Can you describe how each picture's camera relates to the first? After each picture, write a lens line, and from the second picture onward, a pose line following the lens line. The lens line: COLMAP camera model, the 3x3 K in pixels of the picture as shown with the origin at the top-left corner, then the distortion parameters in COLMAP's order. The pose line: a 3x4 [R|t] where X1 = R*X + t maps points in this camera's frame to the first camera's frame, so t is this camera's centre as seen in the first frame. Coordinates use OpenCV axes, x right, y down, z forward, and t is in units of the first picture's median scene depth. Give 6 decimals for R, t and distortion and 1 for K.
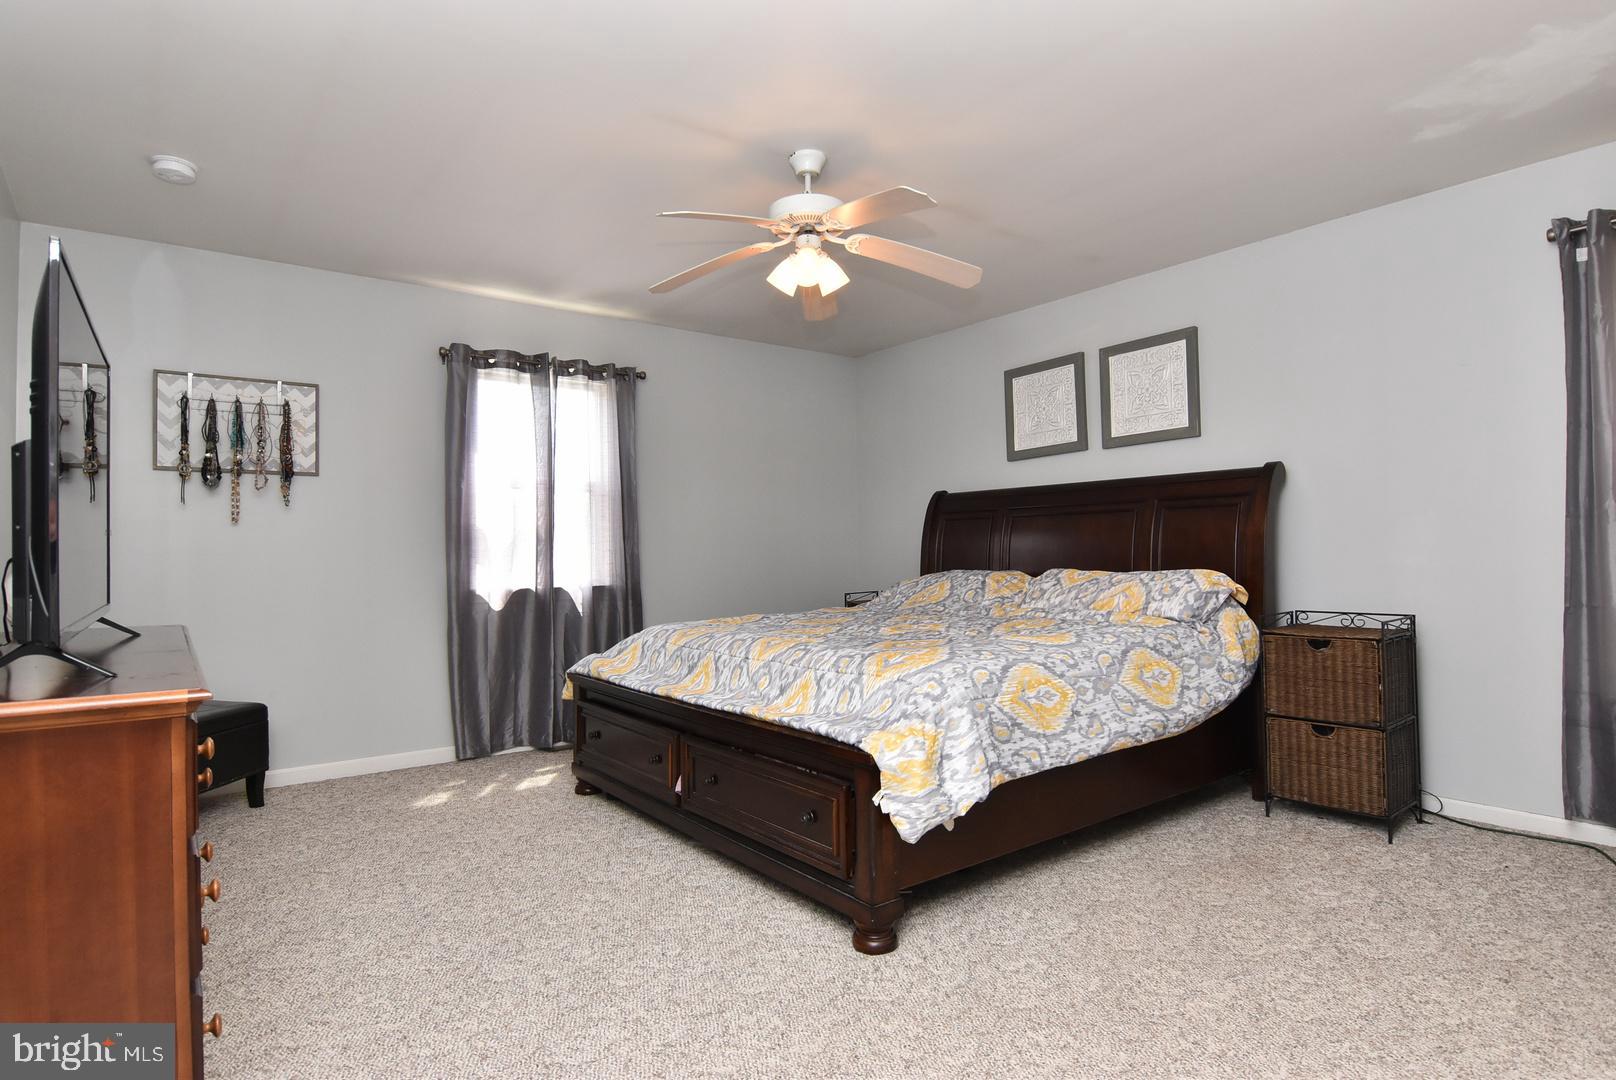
lens RADIAL K [[860.5, 0, 812.7], [0, 860.5, 540.6], [0, 0, 1]] dist [0.004273, -0.020911]
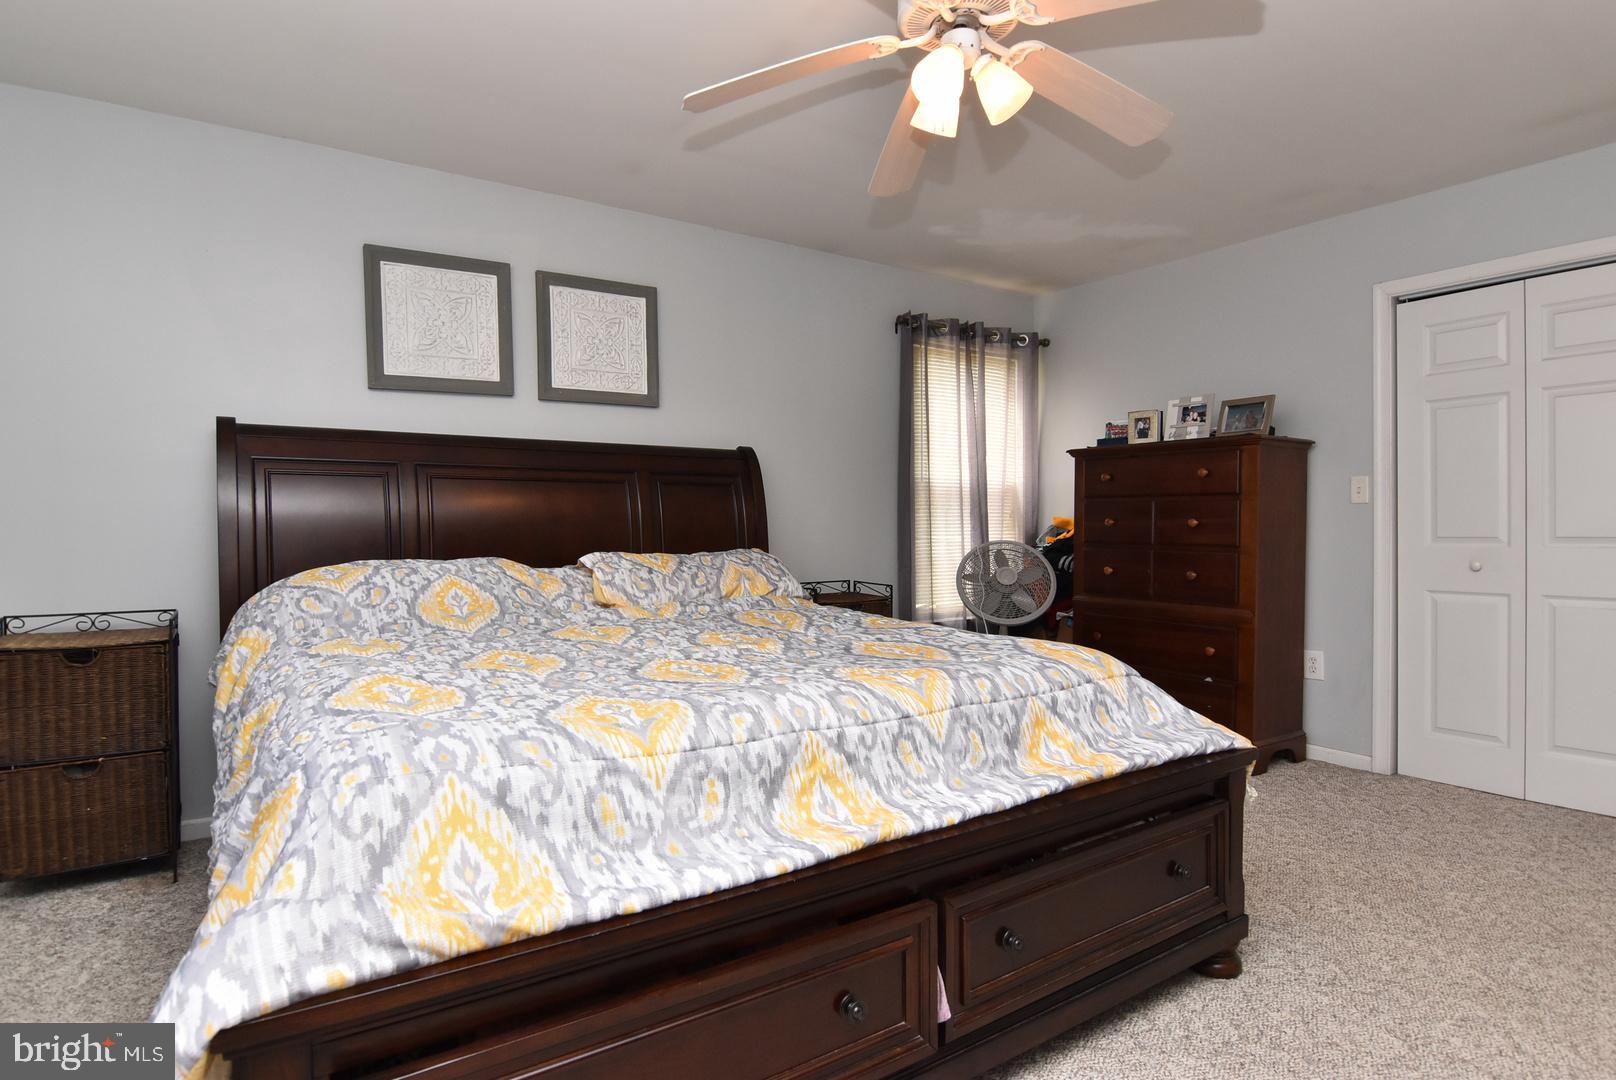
lens RADIAL K [[886.3, 0, 806.7], [0, 886.3, 525.6], [0, 0, 1]] dist [0.001690, -0.023855]
pose [[0.048051, 0.014470, 0.998740, -0.467299], [-0.009168, 0.999859, -0.014045, 0.016592], [-0.998803, -0.008481, 0.048177, 0.750162]]
